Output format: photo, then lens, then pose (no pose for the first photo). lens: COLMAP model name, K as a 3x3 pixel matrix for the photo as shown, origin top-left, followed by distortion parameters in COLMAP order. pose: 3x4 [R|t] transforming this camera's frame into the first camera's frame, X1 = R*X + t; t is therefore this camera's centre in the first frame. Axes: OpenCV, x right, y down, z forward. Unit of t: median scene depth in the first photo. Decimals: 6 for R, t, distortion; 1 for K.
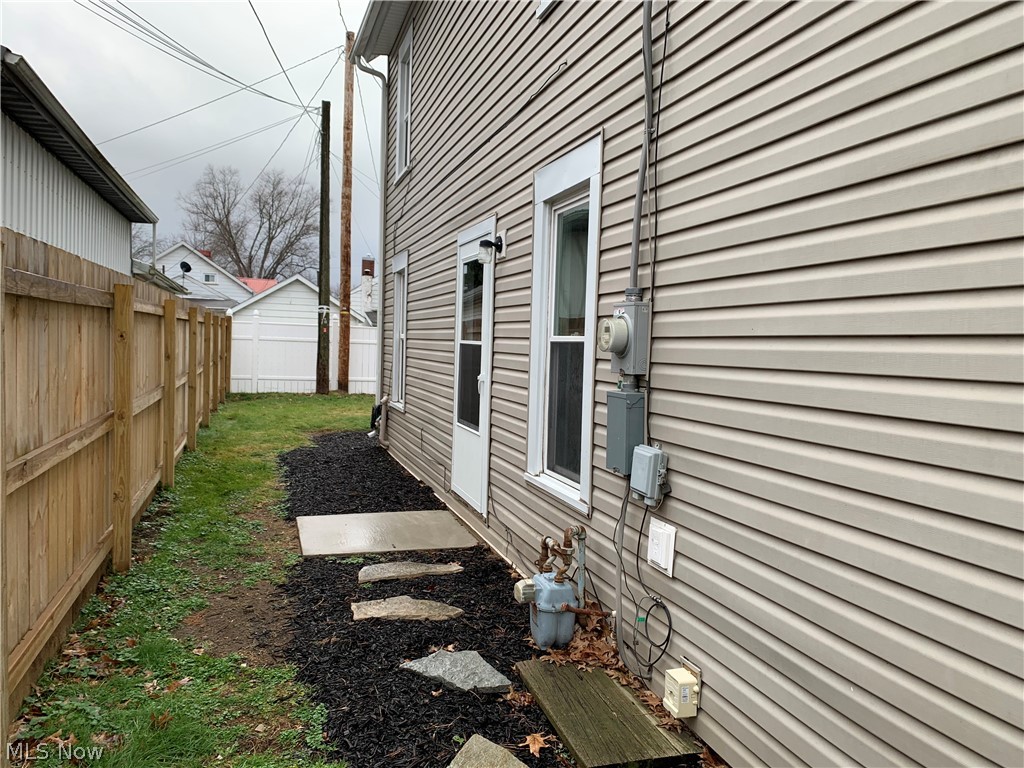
lens RADIAL K [[780.4, 0, 509.2], [0, 780.4, 384.1], [0, 0, 1]] dist [0.039064, -0.061801]
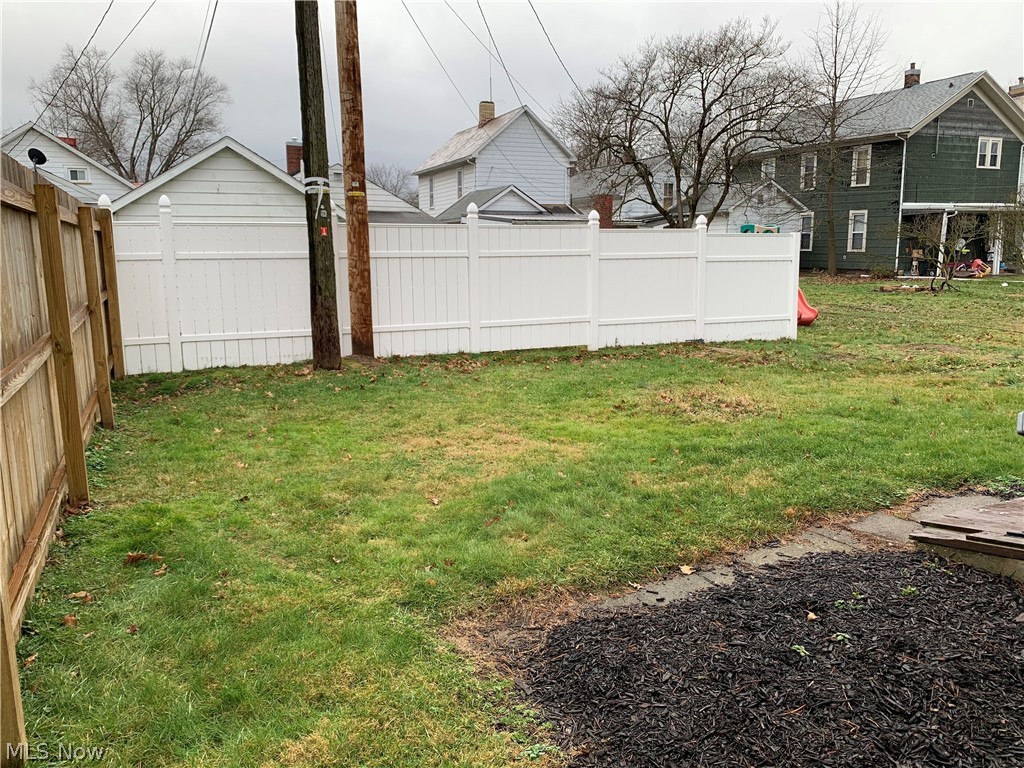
lens RADIAL K [[780.4, 0, 515.1], [0, 780.4, 378.6], [0, 0, 1]] dist [0.039064, -0.061801]
pose [[0.991468, -0.067905, 0.111268, -0.080863], [0.054832, 0.991663, 0.116607, -0.013608], [-0.118259, -0.109511, 0.986926, 0.231992]]
